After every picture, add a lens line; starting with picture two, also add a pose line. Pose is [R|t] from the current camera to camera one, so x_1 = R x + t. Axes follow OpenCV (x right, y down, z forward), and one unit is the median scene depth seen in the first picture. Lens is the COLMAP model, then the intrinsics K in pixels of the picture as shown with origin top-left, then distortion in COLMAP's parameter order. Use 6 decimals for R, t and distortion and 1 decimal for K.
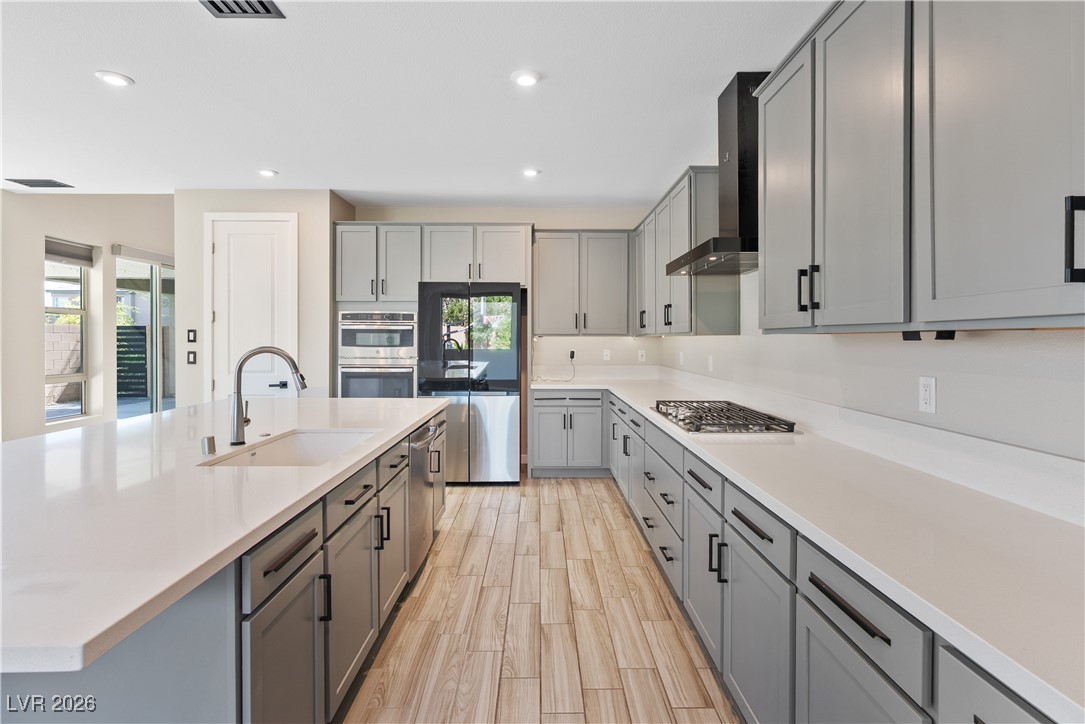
lens RADIAL K [[540.5, 0, 544.3], [0, 540.5, 341.3], [0, 0, 1]] dist [-0.000424, -0.000044]
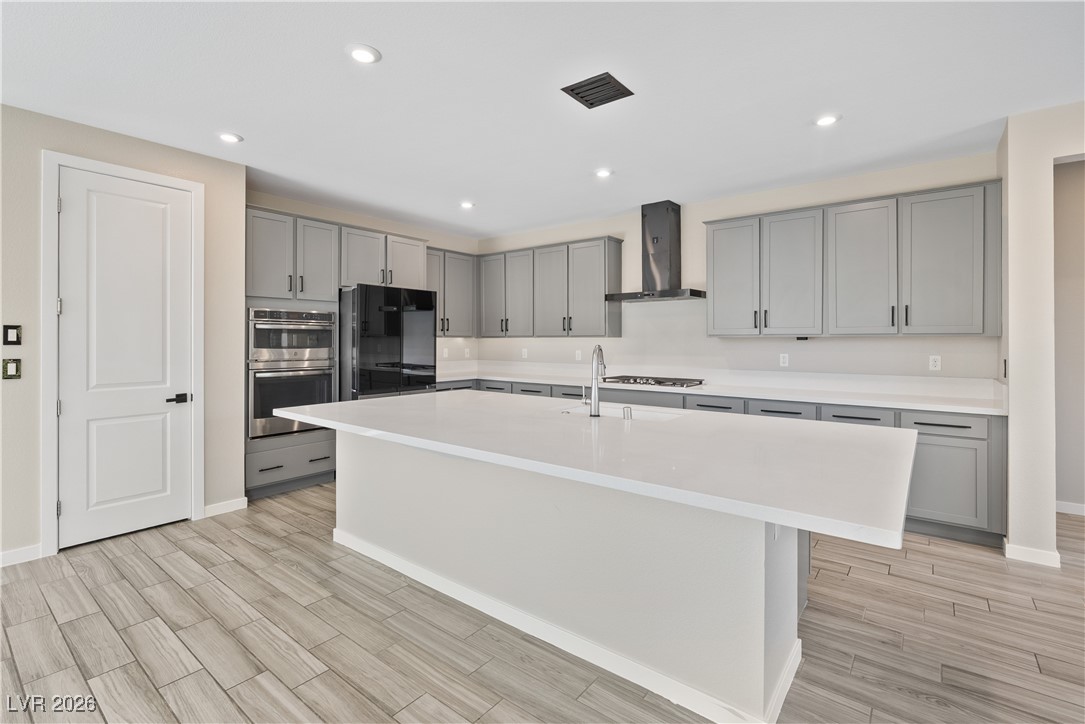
lens RADIAL K [[496.1, 0, 540.9], [0, 496.1, 340.0], [0, 0, 1]] dist [-0.003919, -0.000595]
pose [[0.624453, -0.000703, 0.781062, -0.717673], [0.003669, 0.999991, -0.002033, -0.000666], [-0.781054, 0.004136, 0.624450, 0.143126]]
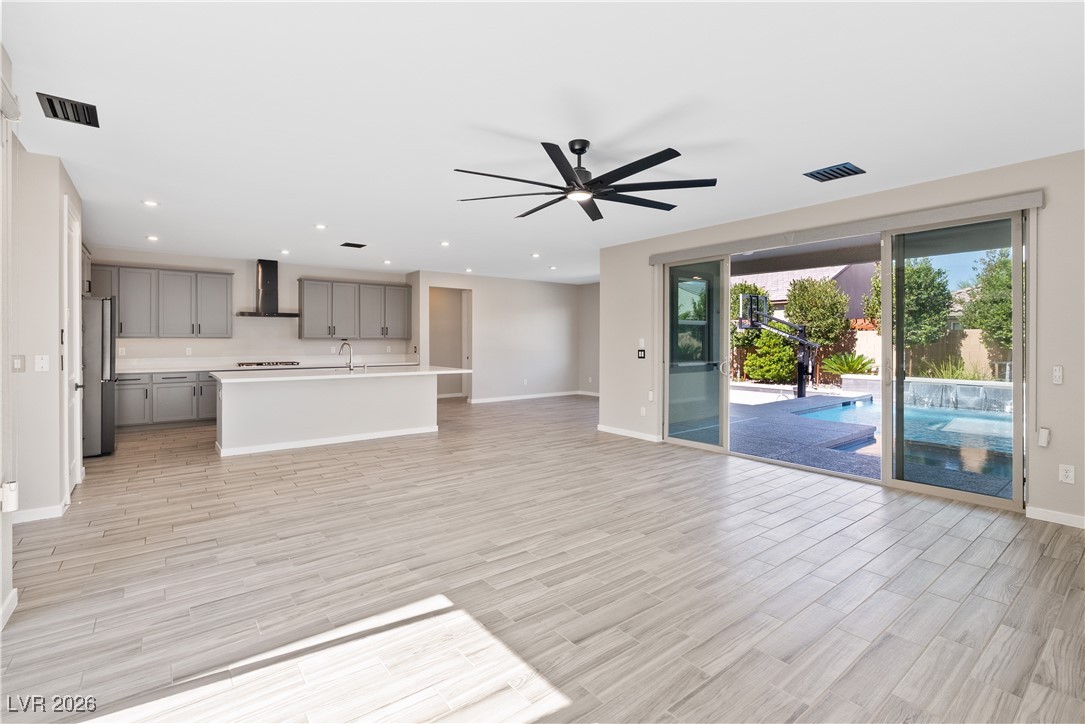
lens RADIAL K [[496.1, 0, 540.9], [0, 496.1, 340.0], [0, 0, 1]] dist [-0.003919, -0.000595]
pose [[-0.605102, 0.001155, 0.796147, -1.703889], [0.003053, 0.999995, 0.000869, -0.001859], [-0.796142, 0.002957, -0.605103, 0.862365]]
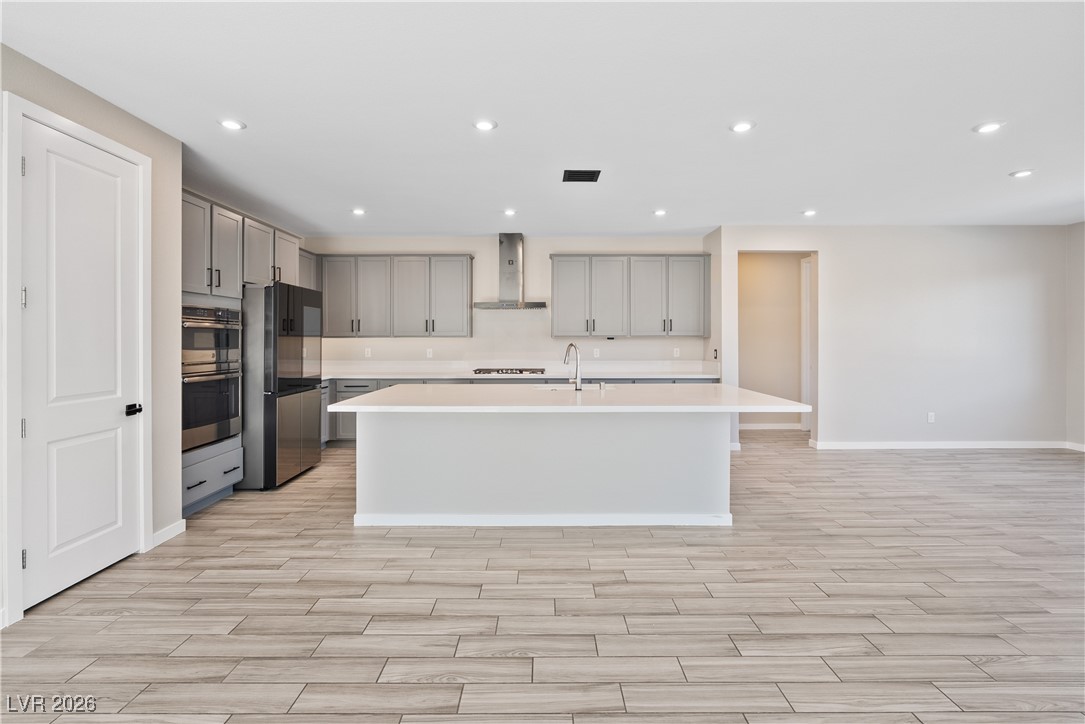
lens RADIAL K [[496.1, 0, 540.9], [0, 496.1, 340.0], [0, 0, 1]] dist [-0.003919, -0.000595]
pose [[0.011139, -0.001930, 0.999936, -1.080410], [0.006048, 0.999980, 0.001863, -0.002775], [-0.999920, 0.006027, 0.011150, 0.491652]]
